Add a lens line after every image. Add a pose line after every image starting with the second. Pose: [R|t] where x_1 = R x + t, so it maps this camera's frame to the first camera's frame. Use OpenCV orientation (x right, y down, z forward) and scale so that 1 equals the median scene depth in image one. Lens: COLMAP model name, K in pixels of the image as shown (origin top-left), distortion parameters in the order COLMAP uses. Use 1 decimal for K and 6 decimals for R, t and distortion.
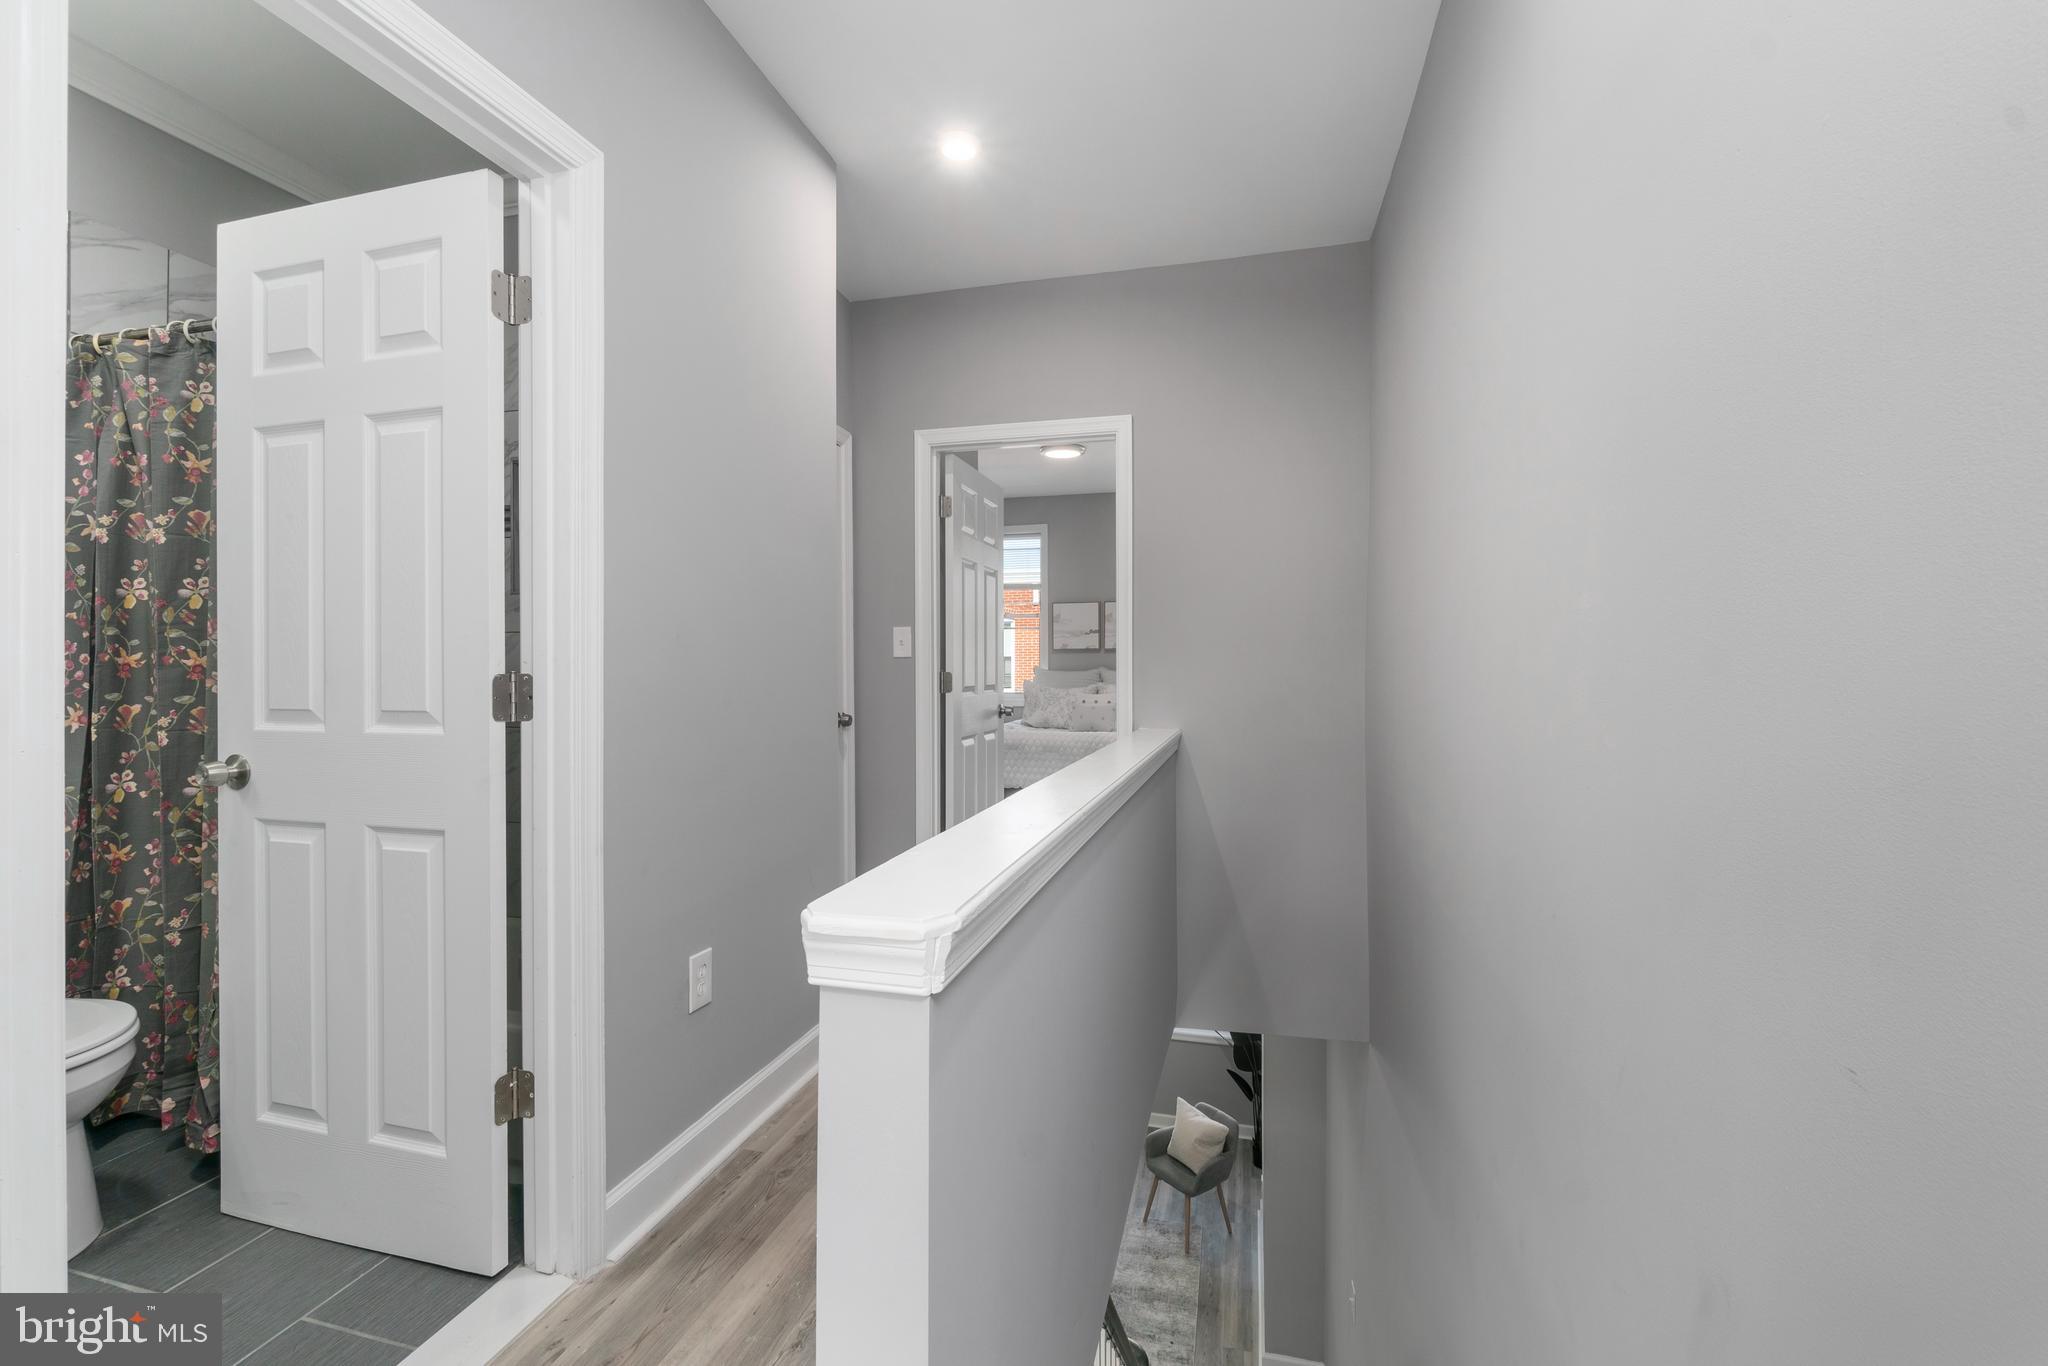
lens RADIAL K [[884.1, 0, 1025.7], [0, 884.1, 679.9], [0, 0, 1]] dist [-0.005470, 0.000335]
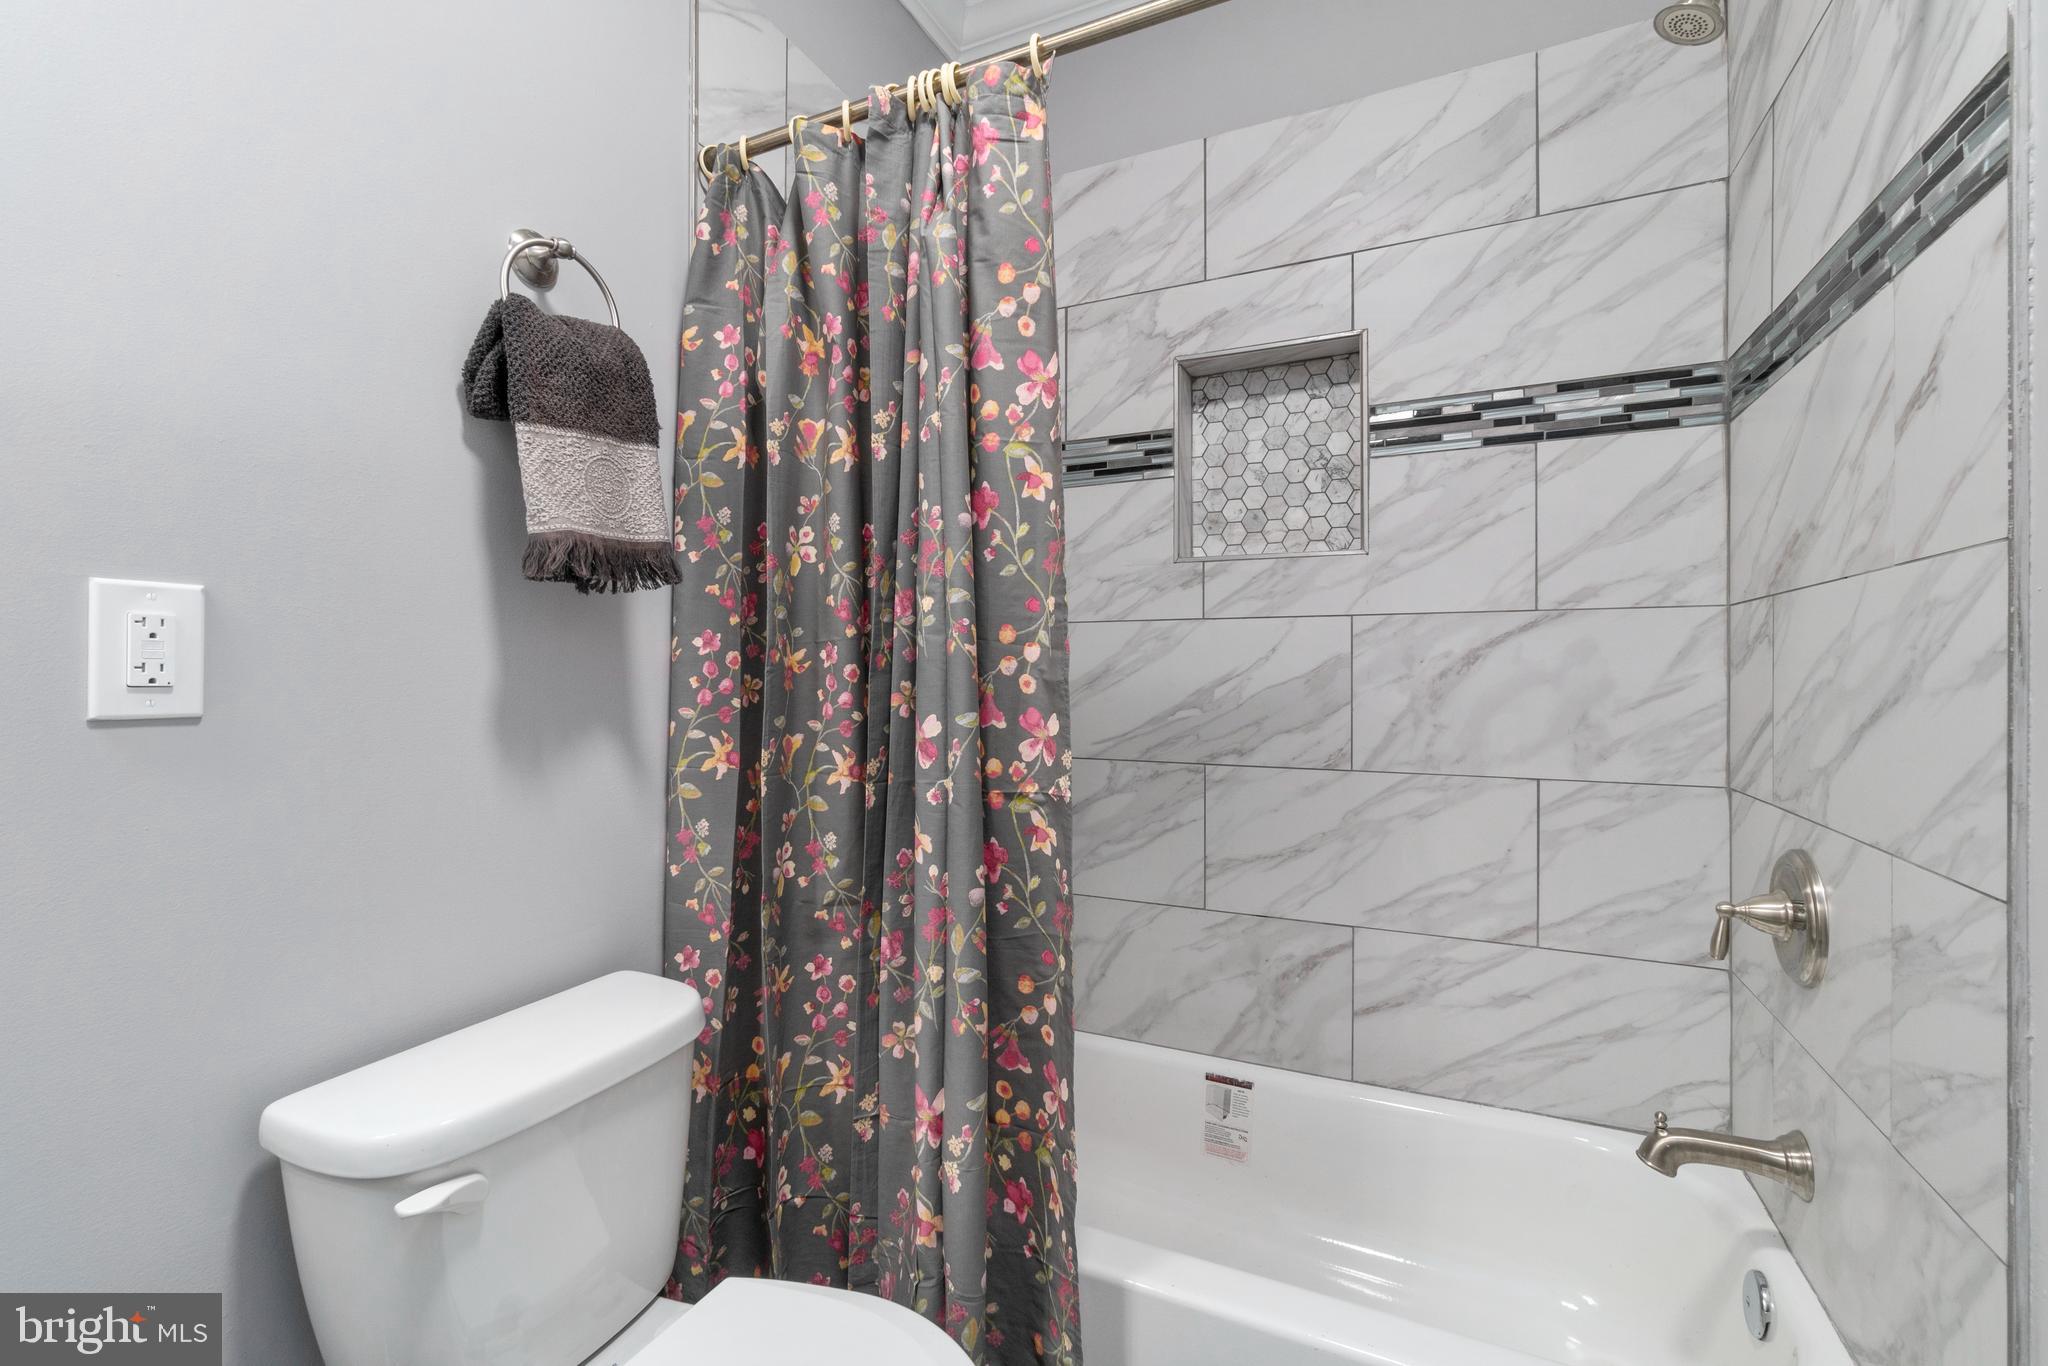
lens RADIAL K [[884.1, 0, 1014.2], [0, 884.1, 676.1], [0, 0, 1]] dist [-0.005470, 0.000335]
pose [[0.981277, -0.004046, -0.192560, -0.752927], [0.001866, 0.999932, -0.011500, -0.005156], [0.192594, 0.010925, 0.981218, 0.430168]]
